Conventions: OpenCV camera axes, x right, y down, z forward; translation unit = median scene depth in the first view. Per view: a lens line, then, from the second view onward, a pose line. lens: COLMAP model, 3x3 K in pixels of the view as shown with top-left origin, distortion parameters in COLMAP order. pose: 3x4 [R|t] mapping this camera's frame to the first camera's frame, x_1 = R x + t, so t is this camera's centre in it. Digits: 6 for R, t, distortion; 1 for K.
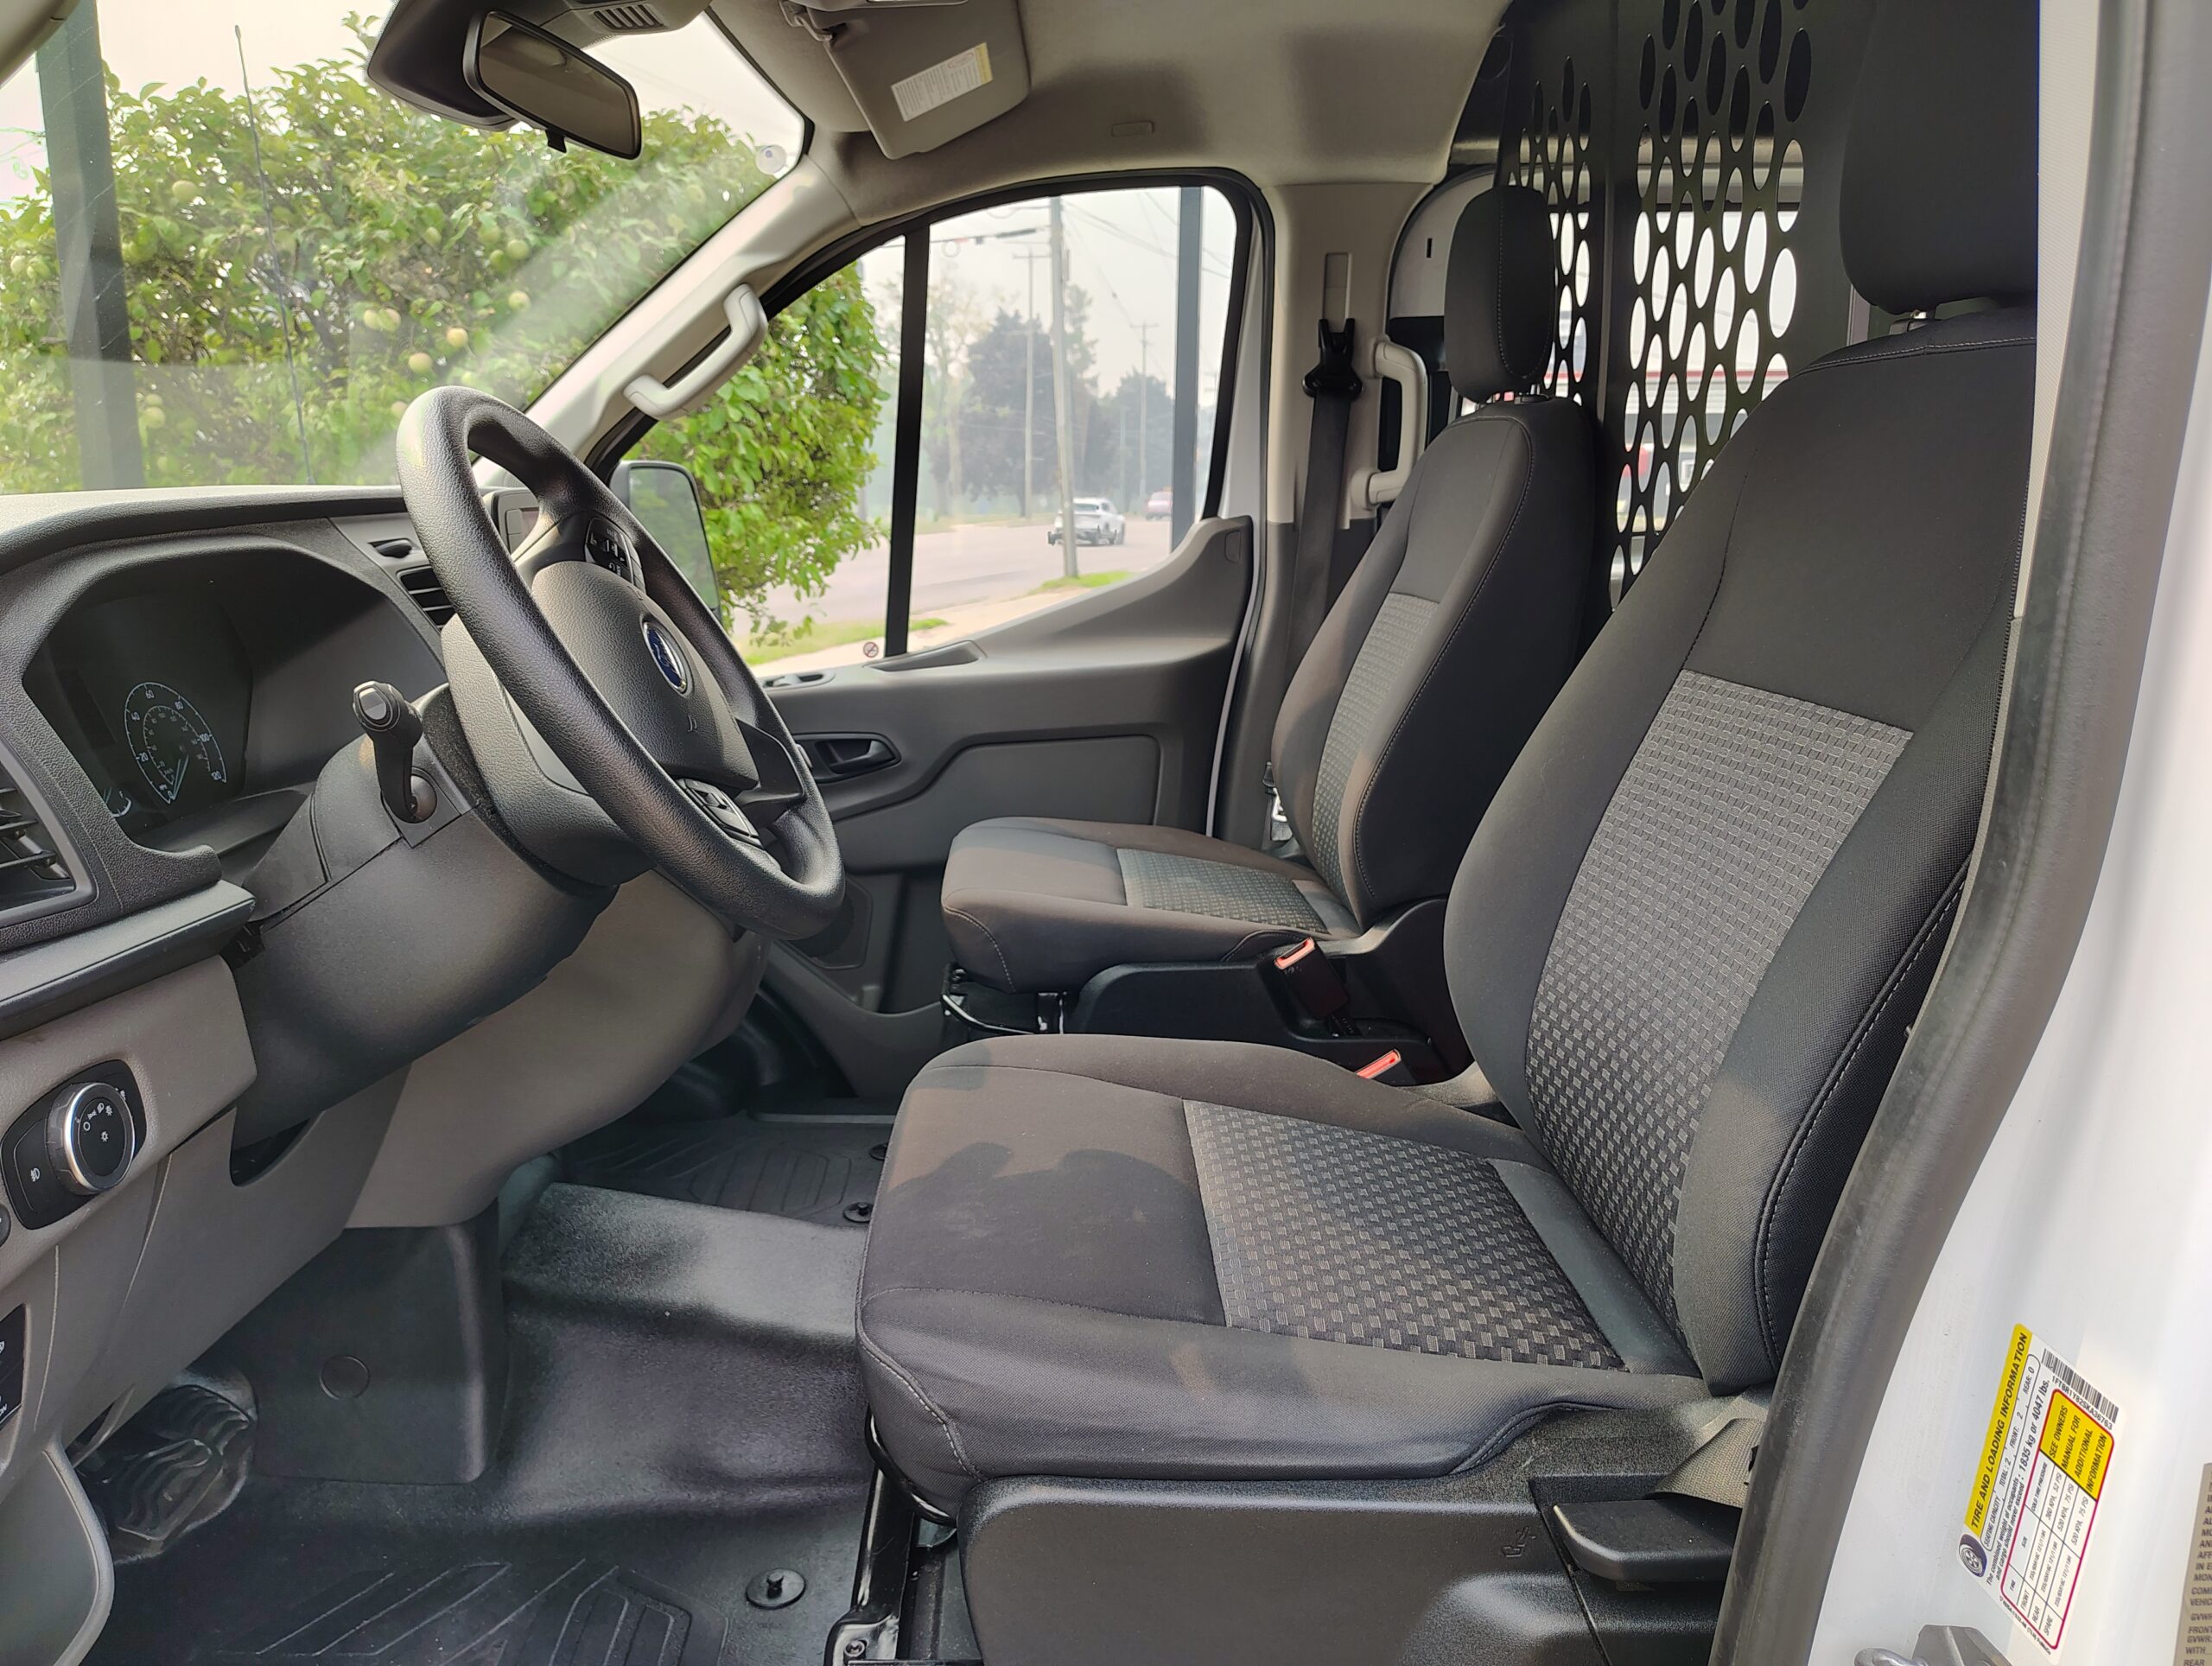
lens RADIAL K [[1547.6, 0, 1109.2], [0, 1547.6, 827.6], [0, 0, 1]] dist [0.033424, -0.050189]
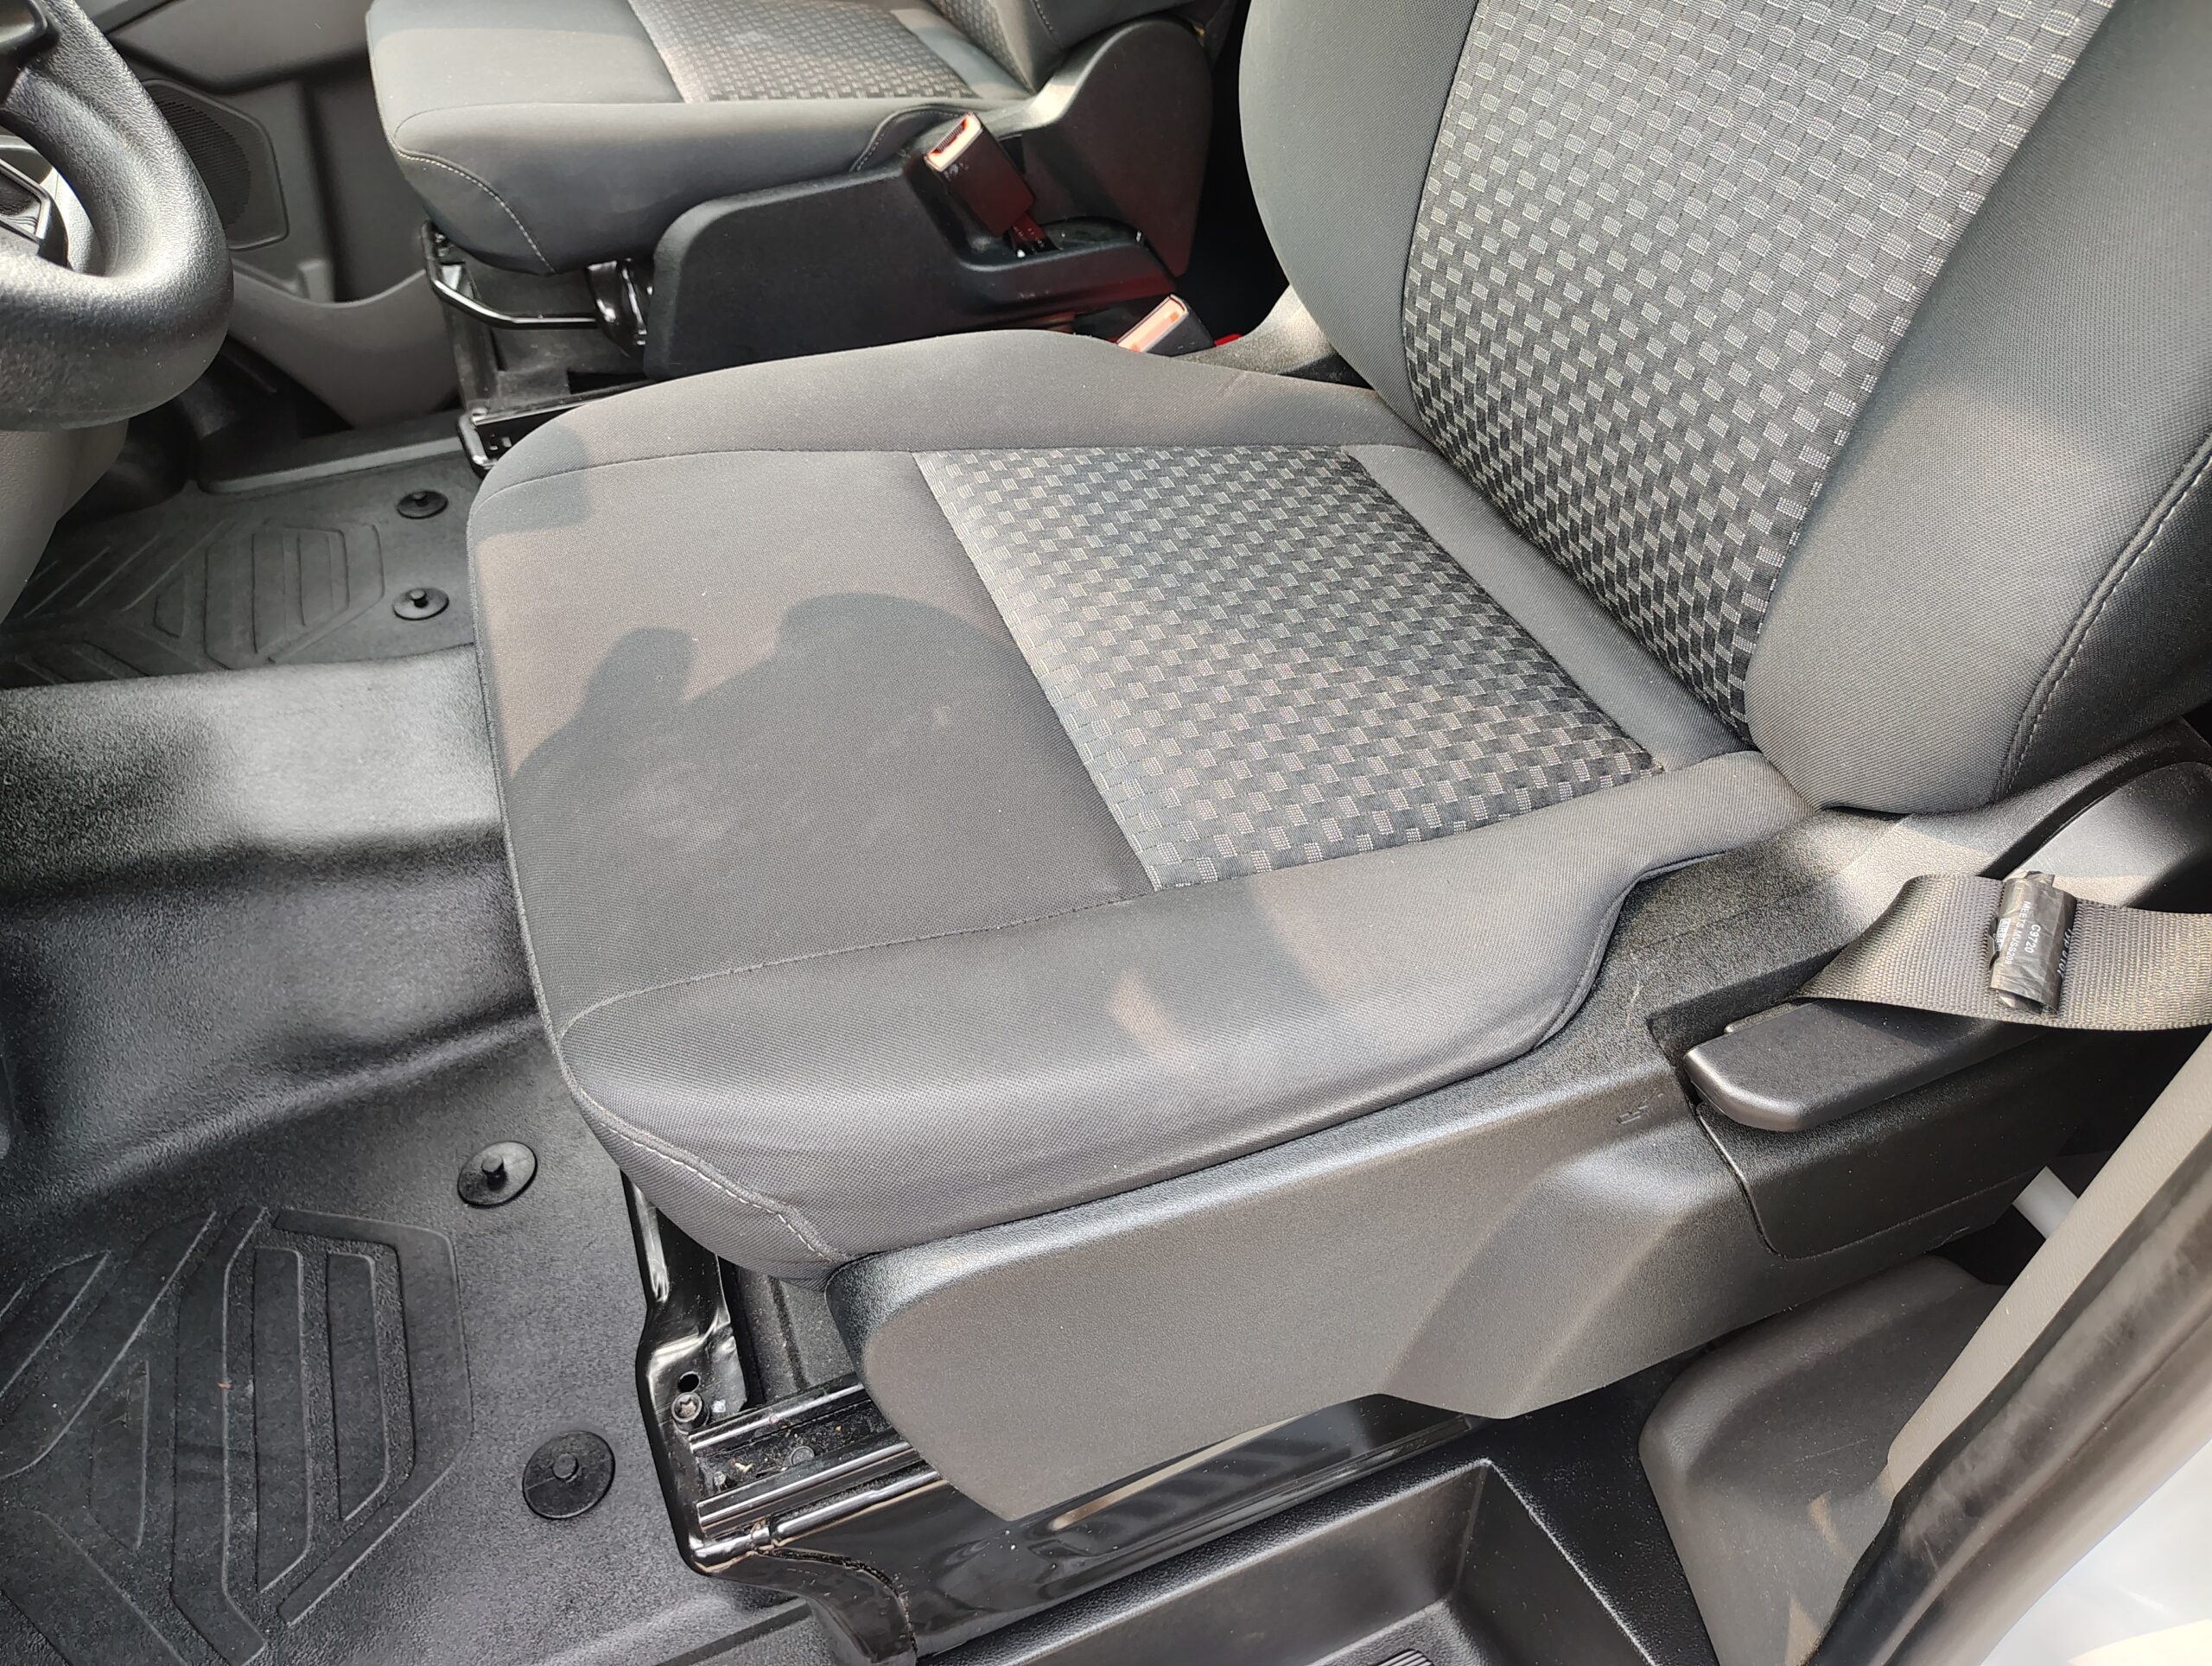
lens RADIAL K [[1547.6, 0, 1109.2], [0, 1547.6, 827.6], [0, 0, 1]] dist [0.033424, -0.050189]
pose [[0.944649, -0.250896, 0.211398, -0.052015], [0.106541, 0.844017, 0.525628, -0.024666], [-0.310302, -0.474011, 0.824030, 0.377143]]
